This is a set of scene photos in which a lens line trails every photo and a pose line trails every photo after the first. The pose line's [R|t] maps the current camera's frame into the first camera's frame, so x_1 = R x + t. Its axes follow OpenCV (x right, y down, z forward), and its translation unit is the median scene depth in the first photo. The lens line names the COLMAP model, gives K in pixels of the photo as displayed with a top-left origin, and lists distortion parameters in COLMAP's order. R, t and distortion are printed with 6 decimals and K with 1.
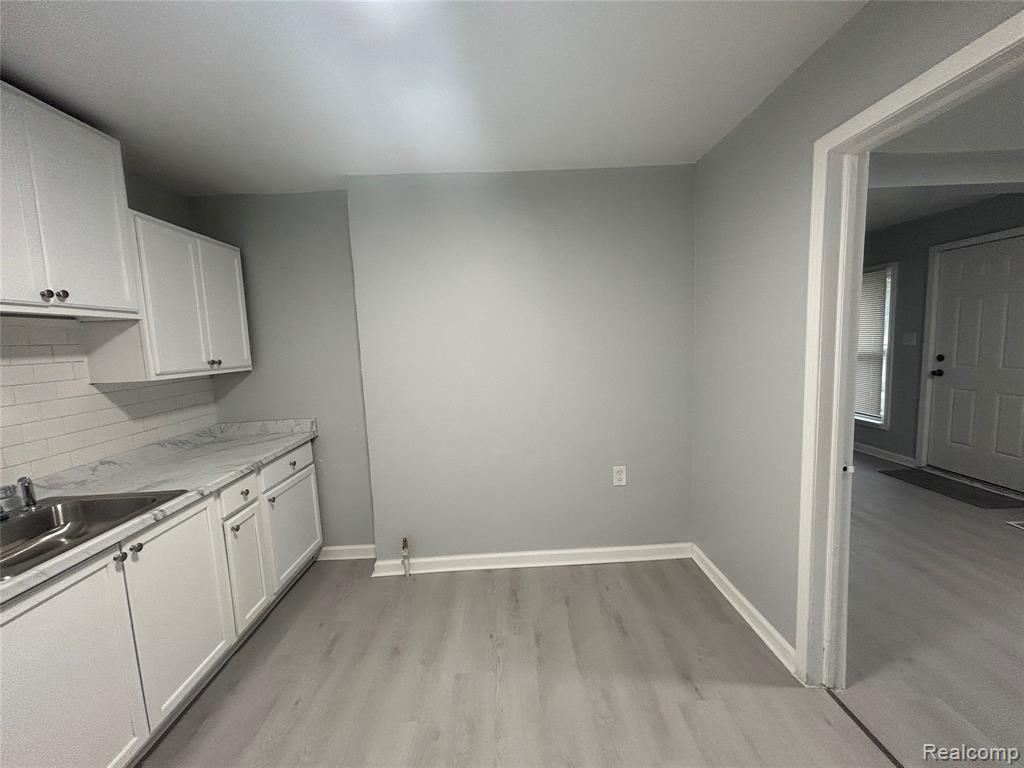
lens RADIAL K [[412.1, 0, 513.2], [0, 412.1, 382.7], [0, 0, 1]] dist [0.002037, 0.000105]
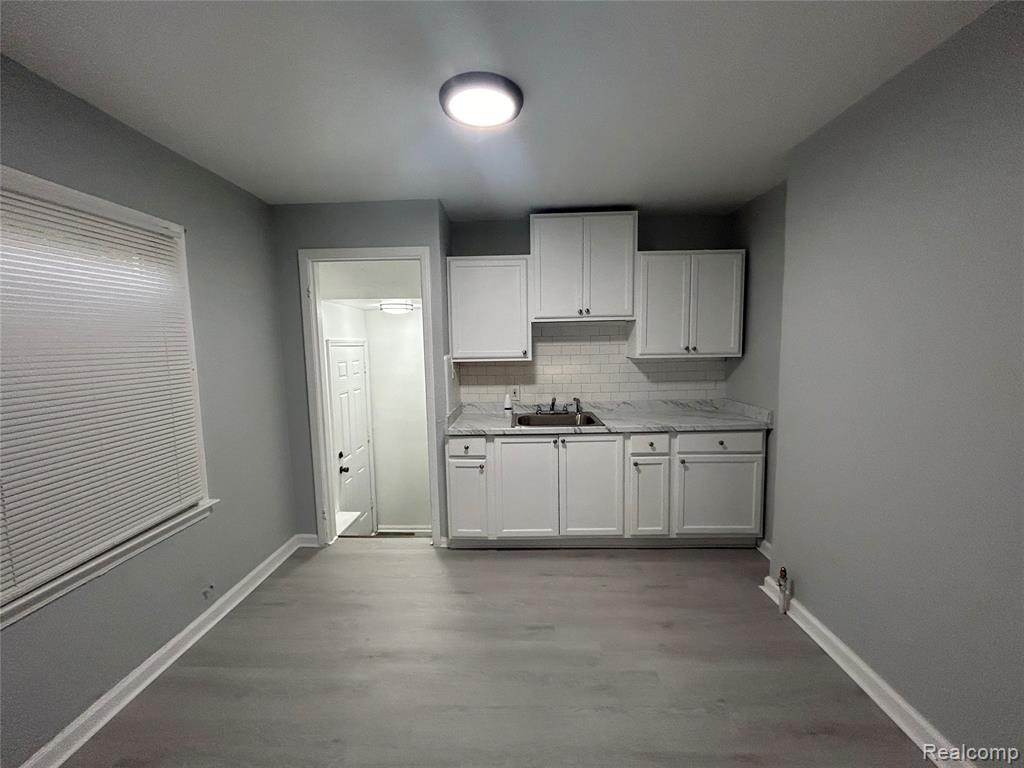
lens RADIAL K [[412.1, 0, 512.0], [0, 412.1, 383.2], [0, 0, 1]] dist [0.002037, 0.000105]
pose [[-0.054584, 0.141638, -0.988412, 0.540660], [-0.080898, 0.986007, 0.145761, -0.075145], [0.995227, 0.087917, -0.042362, 0.435208]]
